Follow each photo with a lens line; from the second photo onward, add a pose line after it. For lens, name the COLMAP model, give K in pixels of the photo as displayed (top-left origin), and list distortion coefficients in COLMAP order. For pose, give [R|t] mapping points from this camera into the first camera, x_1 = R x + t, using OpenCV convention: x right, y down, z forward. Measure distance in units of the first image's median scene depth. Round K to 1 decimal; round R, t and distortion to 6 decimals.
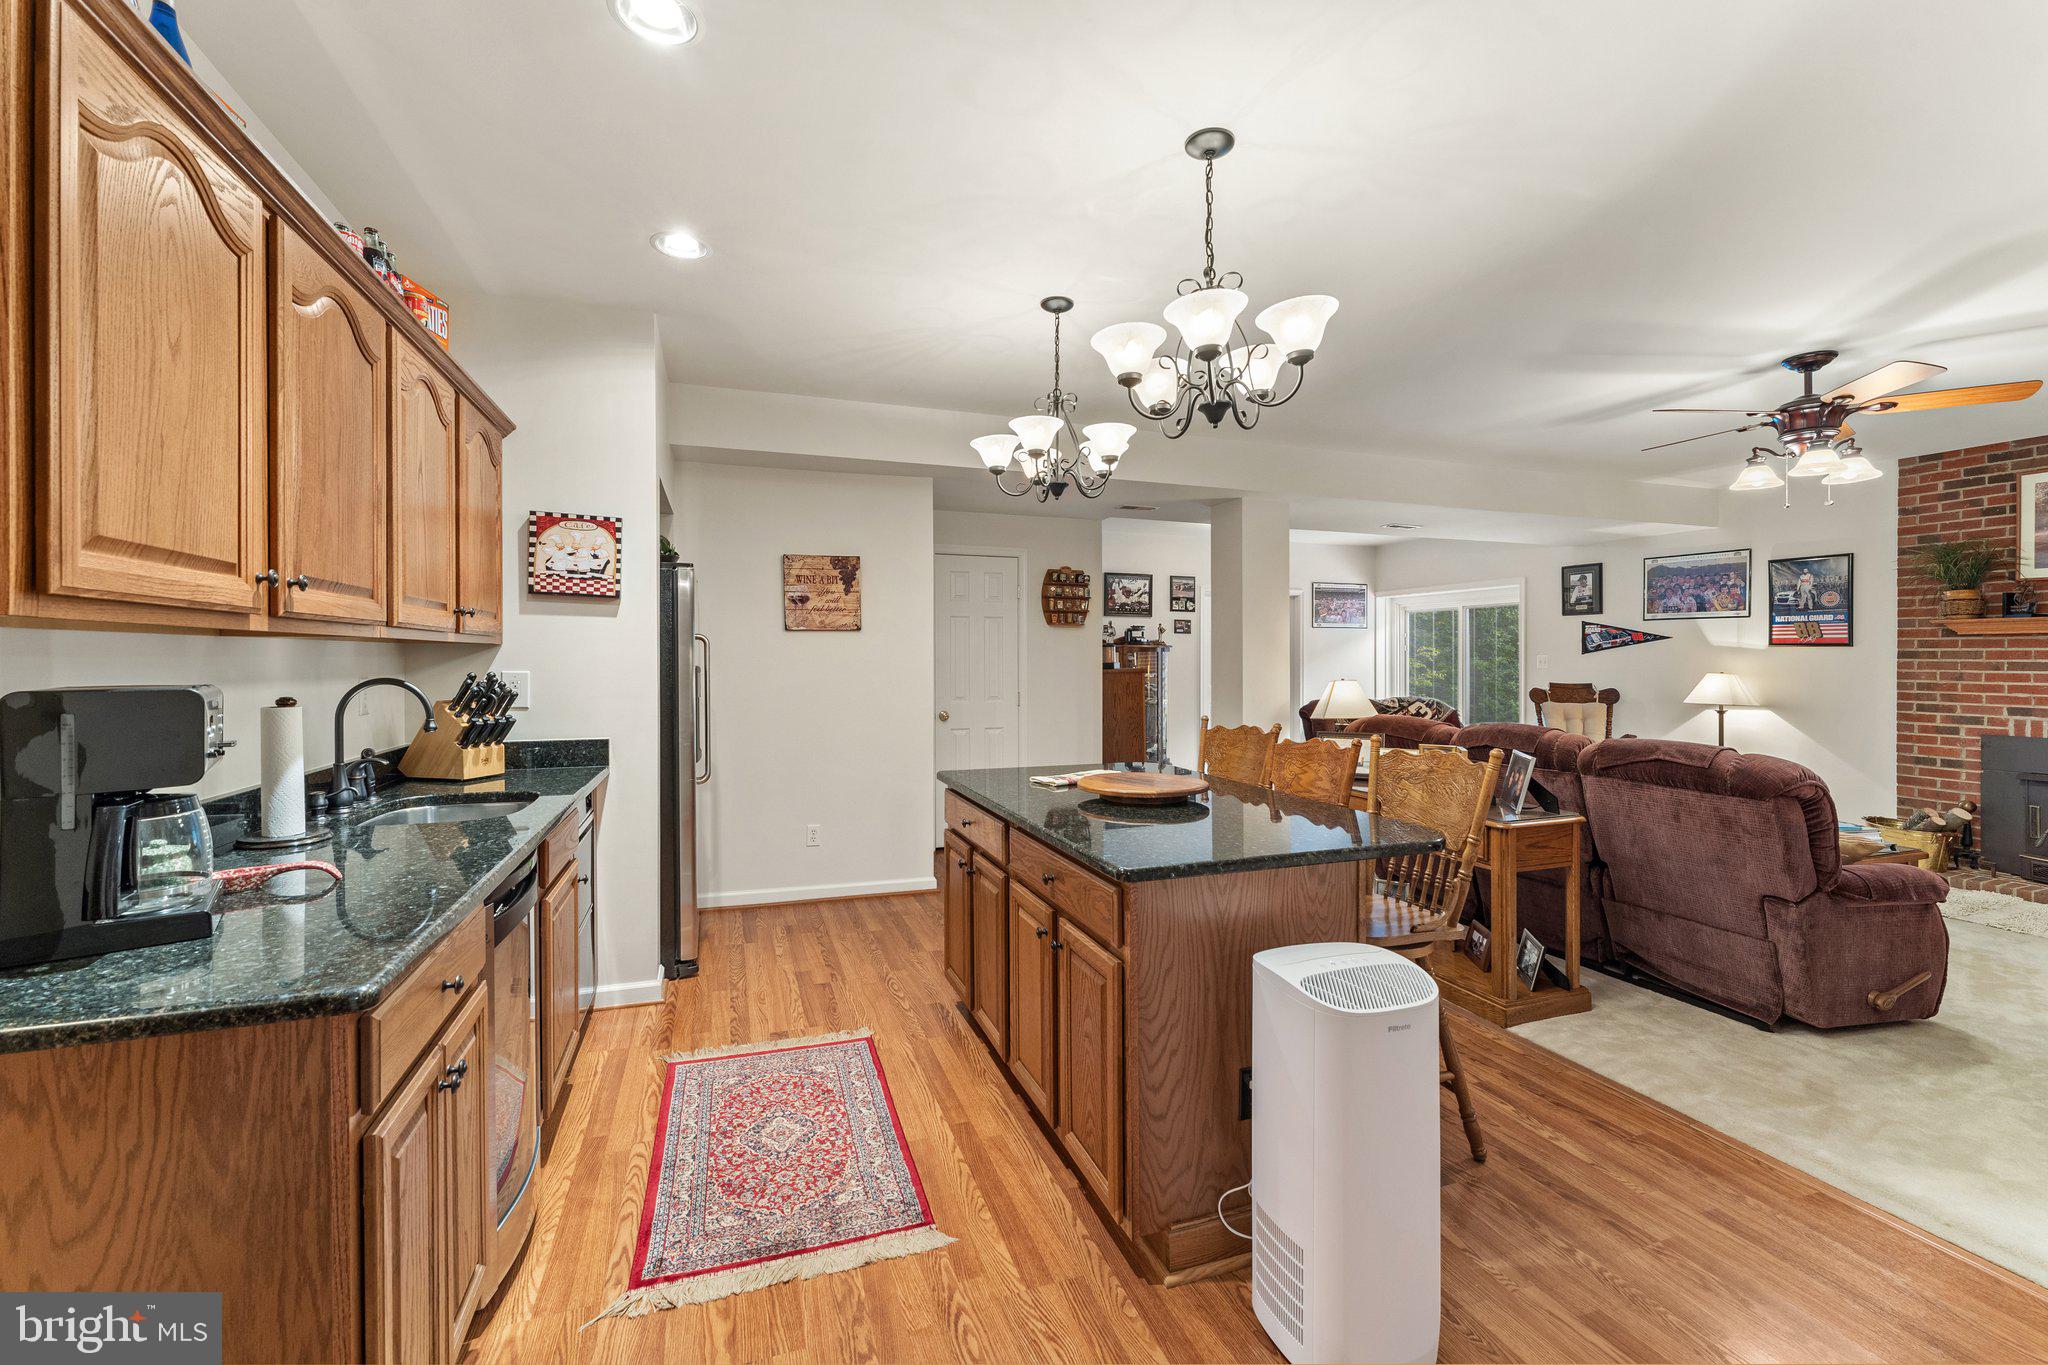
lens RADIAL K [[830.1, 0, 1016.4], [0, 830.1, 658.7], [0, 0, 1]] dist [0.001667, -0.000140]
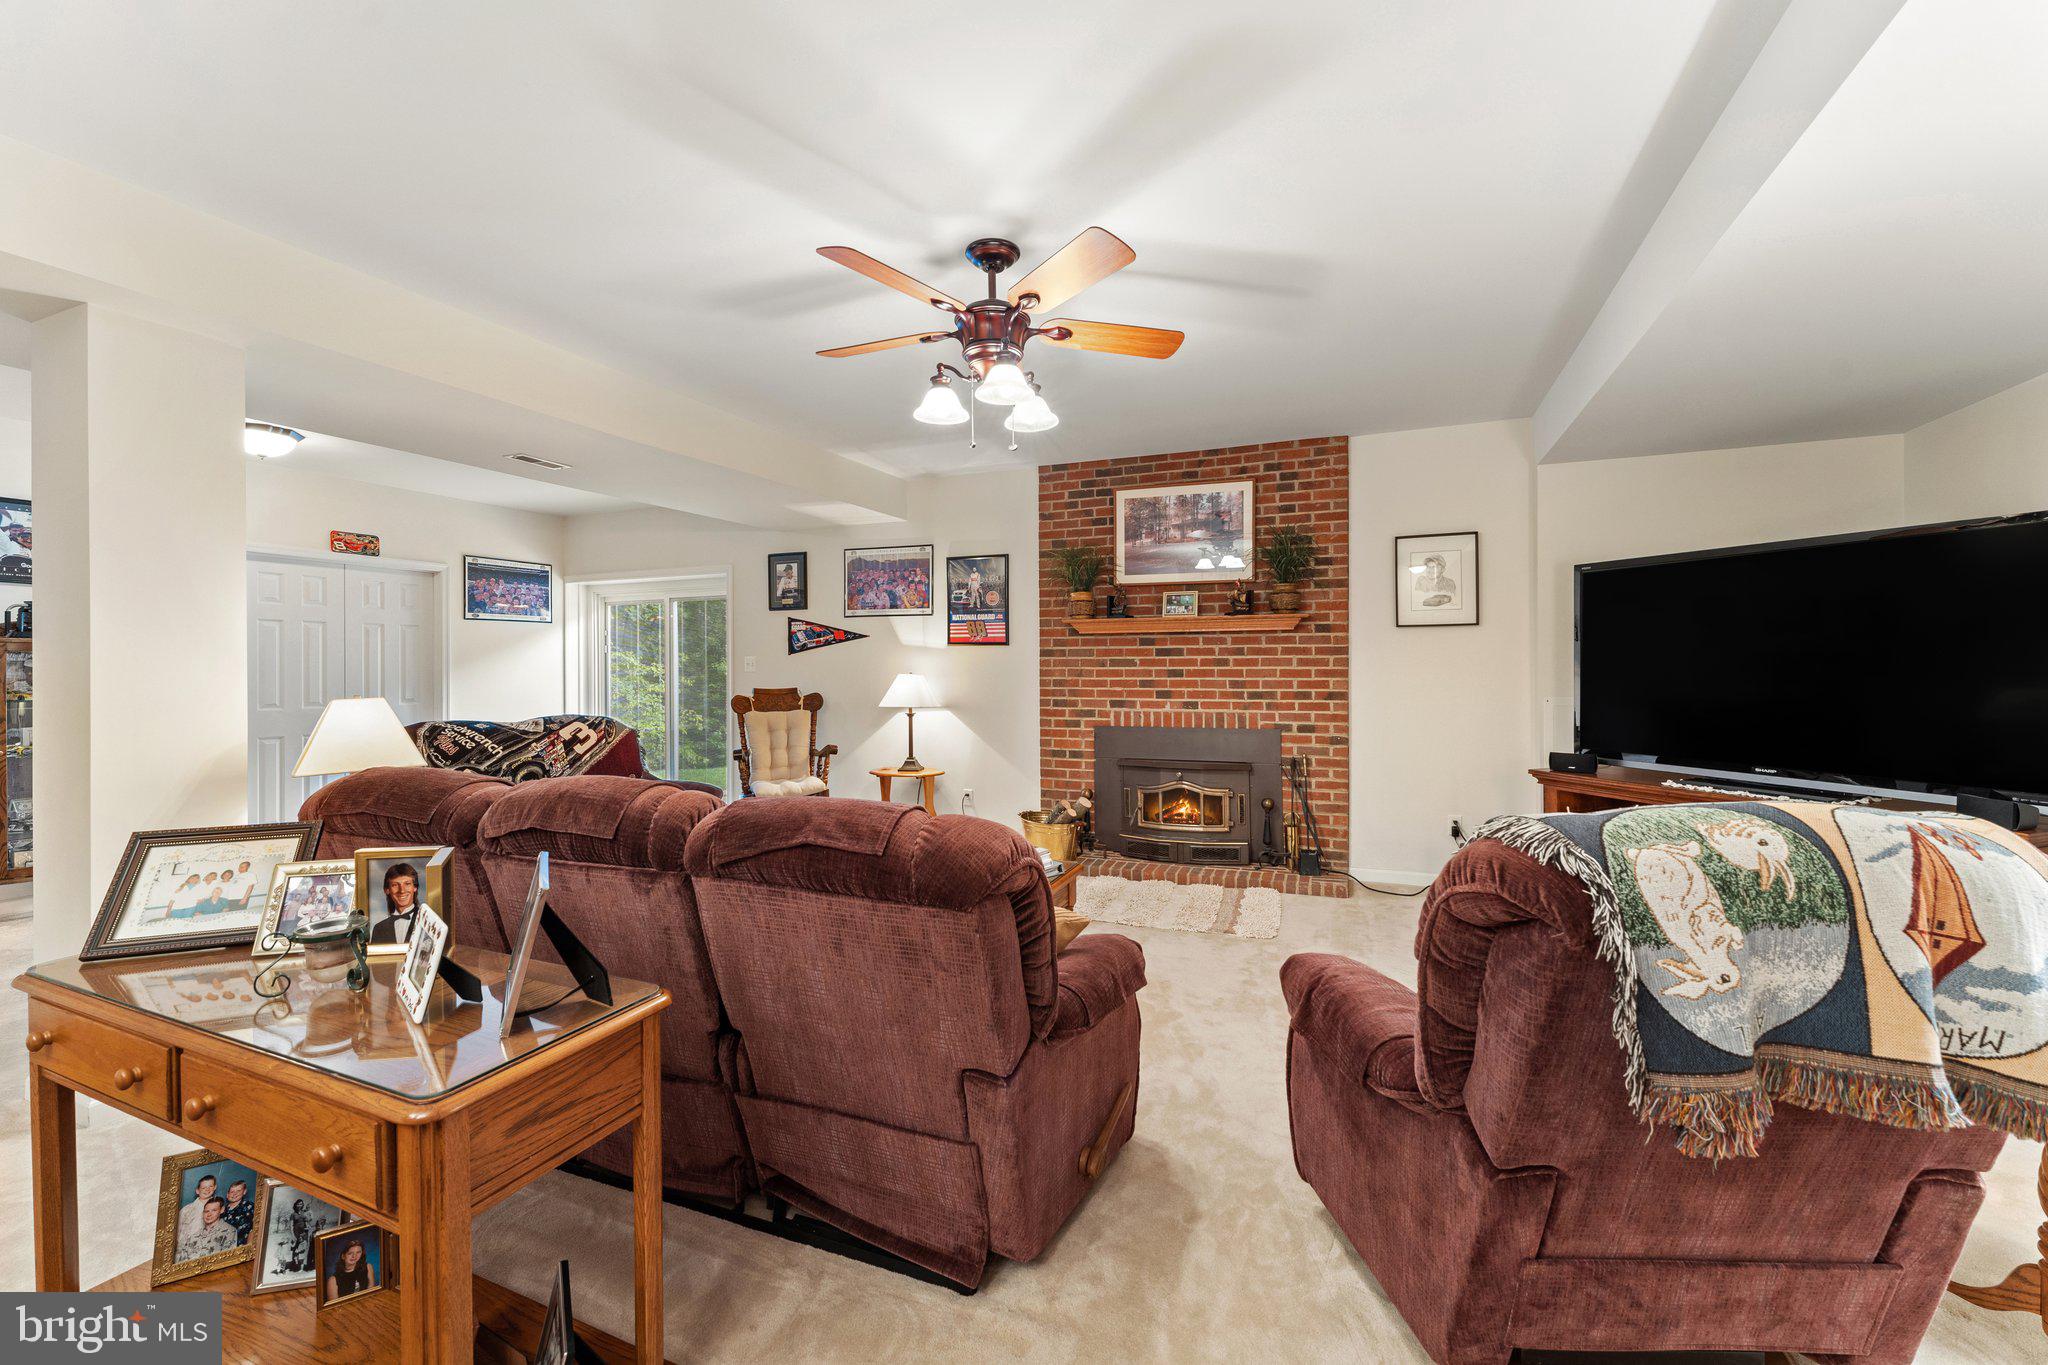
lens RADIAL K [[830.1, 0, 1021.2], [0, 830.1, 658.8], [0, 0, 1]] dist [0.001667, -0.000140]
pose [[0.673045, -0.002726, 0.739597, 0.293053], [0.009211, 0.999947, -0.004697, 0.007467], [-0.739545, 0.009974, 0.673034, 0.338509]]
